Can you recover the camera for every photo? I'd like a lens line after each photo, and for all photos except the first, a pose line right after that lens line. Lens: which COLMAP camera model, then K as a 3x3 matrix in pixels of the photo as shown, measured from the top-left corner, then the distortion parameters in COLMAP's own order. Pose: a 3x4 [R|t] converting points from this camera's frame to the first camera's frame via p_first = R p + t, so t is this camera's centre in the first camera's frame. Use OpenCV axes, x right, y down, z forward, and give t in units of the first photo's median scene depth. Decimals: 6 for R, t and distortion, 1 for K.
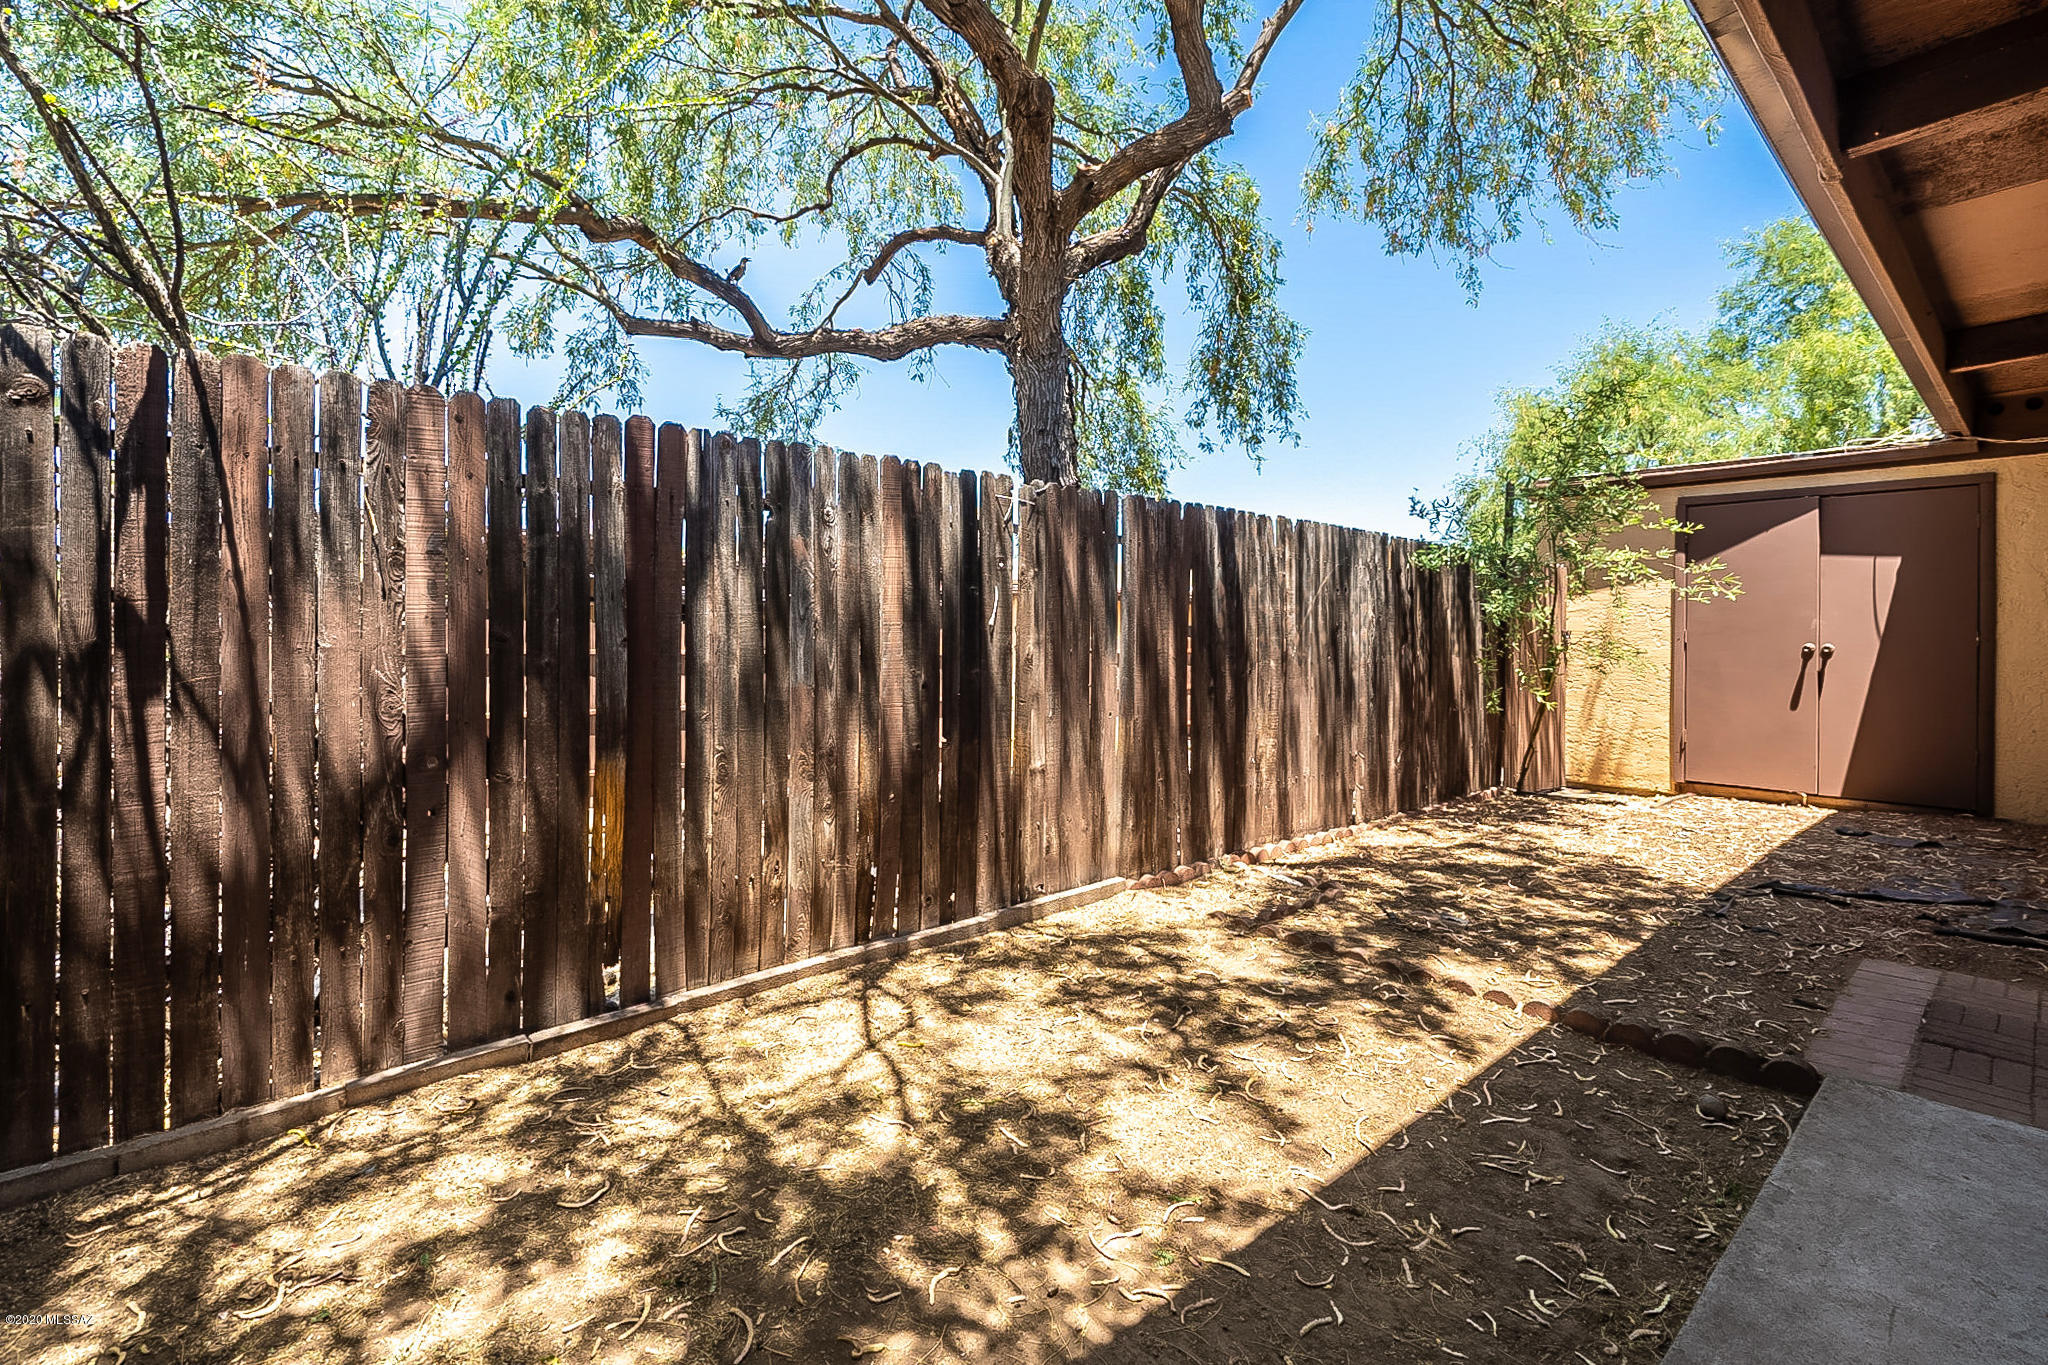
lens RADIAL K [[932.5, 0, 998.6], [0, 932.5, 651.4], [0, 0, 1]] dist [-0.004270, 0.001172]
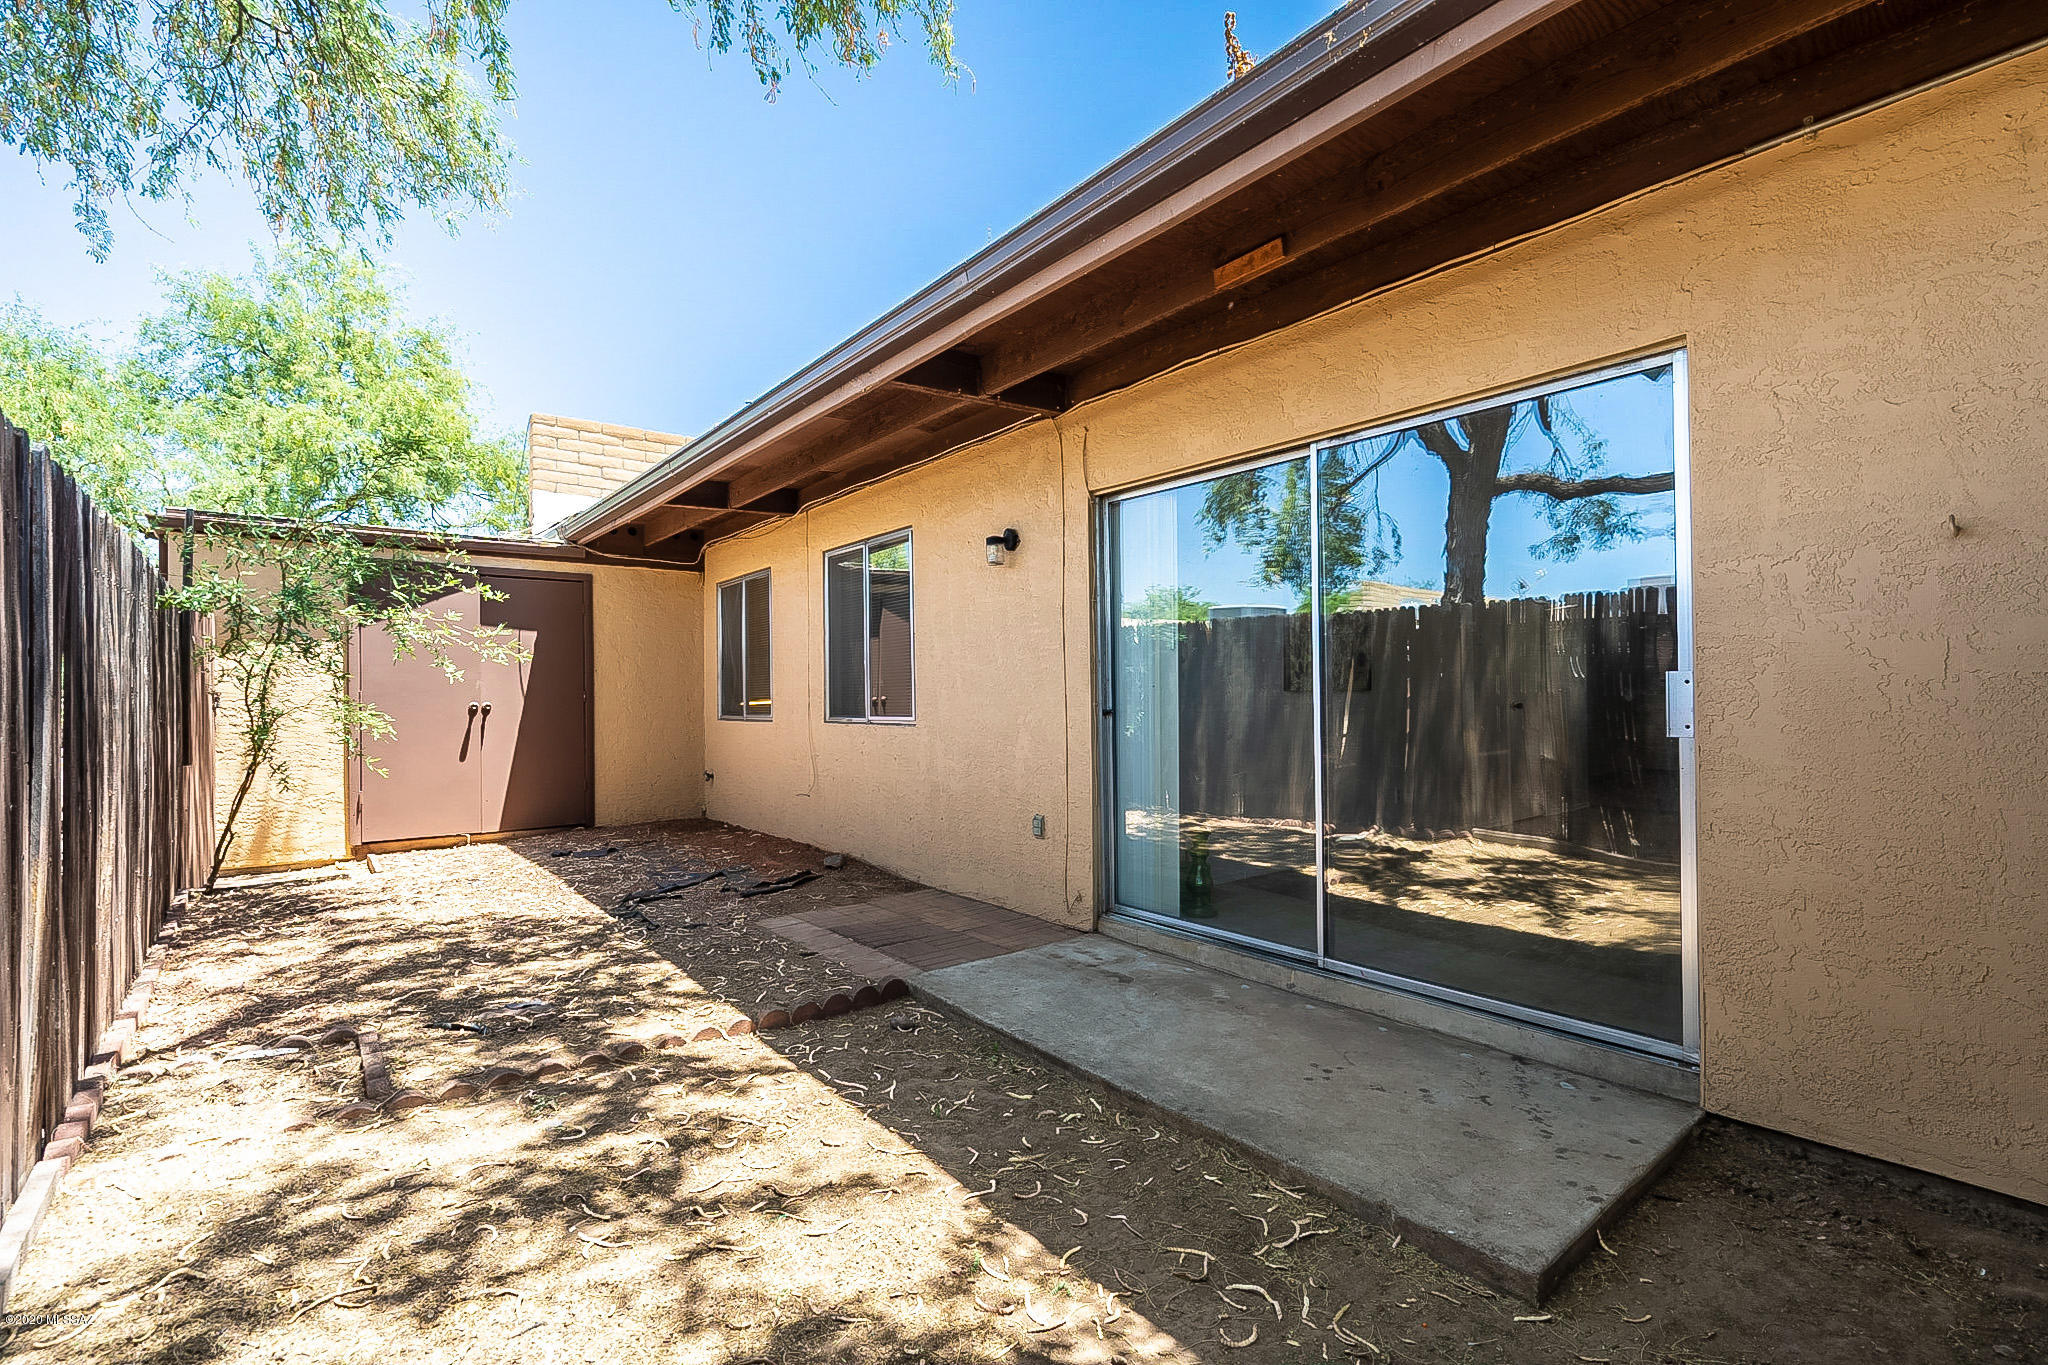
lens RADIAL K [[932.5, 0, 1024.5], [0, 932.5, 683.0], [0, 0, 1]] dist [-0.004270, 0.001172]
pose [[0.047856, 0.003818, 0.998847, -0.503888], [0.027776, 0.999601, -0.005152, -0.015094], [-0.998468, 0.027990, 0.047730, 0.558552]]
